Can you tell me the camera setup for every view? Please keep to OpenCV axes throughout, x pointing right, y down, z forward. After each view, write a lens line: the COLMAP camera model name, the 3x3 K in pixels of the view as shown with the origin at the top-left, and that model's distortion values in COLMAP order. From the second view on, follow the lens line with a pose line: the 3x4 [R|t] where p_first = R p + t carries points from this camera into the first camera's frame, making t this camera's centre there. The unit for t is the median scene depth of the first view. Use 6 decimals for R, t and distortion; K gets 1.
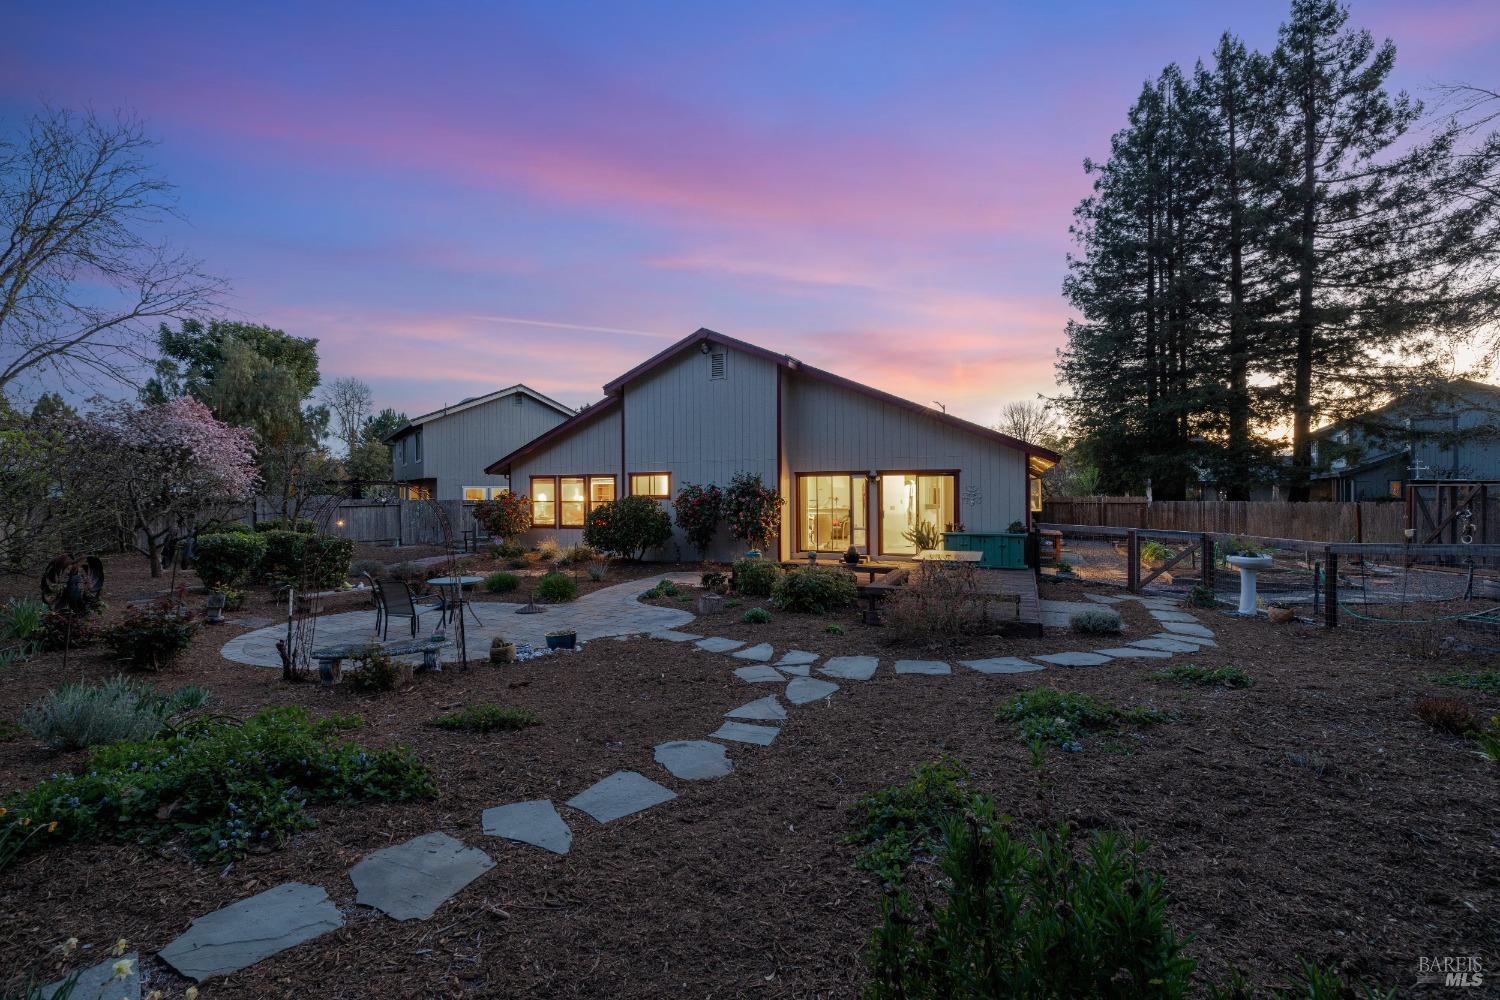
lens RADIAL K [[635.9, 0, 737.8], [0, 635.9, 492.1], [0, 0, 1]] dist [-0.000763, -0.000274]
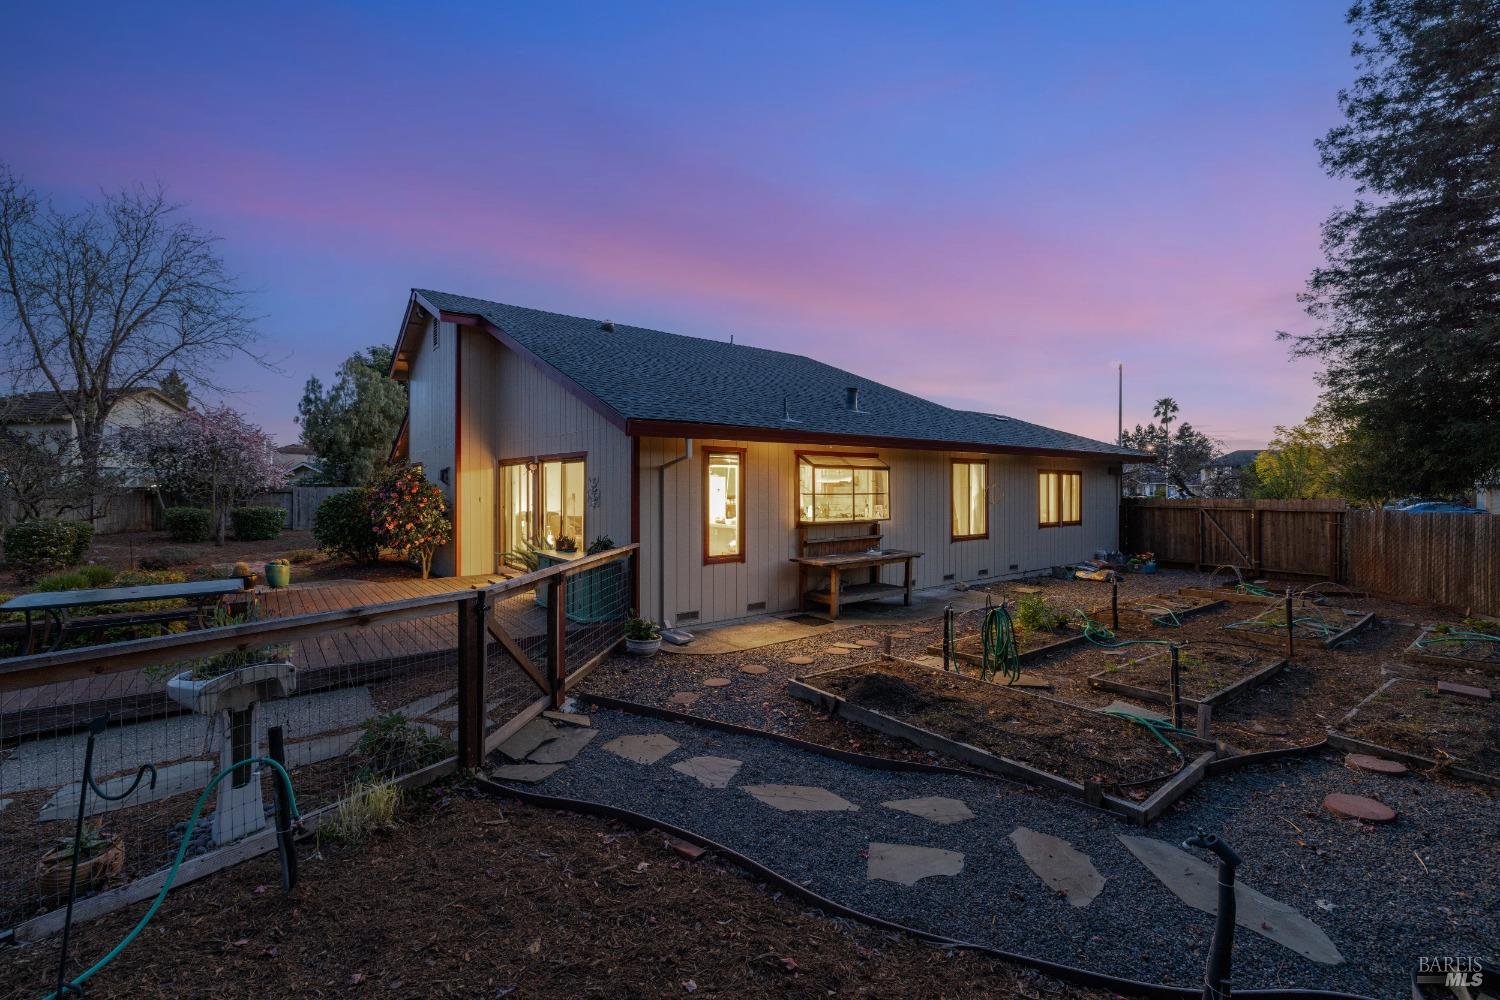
lens RADIAL K [[635.9, 0, 737.8], [0, 635.9, 492.1], [0, 0, 1]] dist [-0.000763, -0.000274]
pose [[0.881165, 0.007417, -0.472750, 0.371387], [-0.004882, 0.999966, 0.006587, -0.000210], [0.472783, -0.003496, 0.881172, 0.250454]]
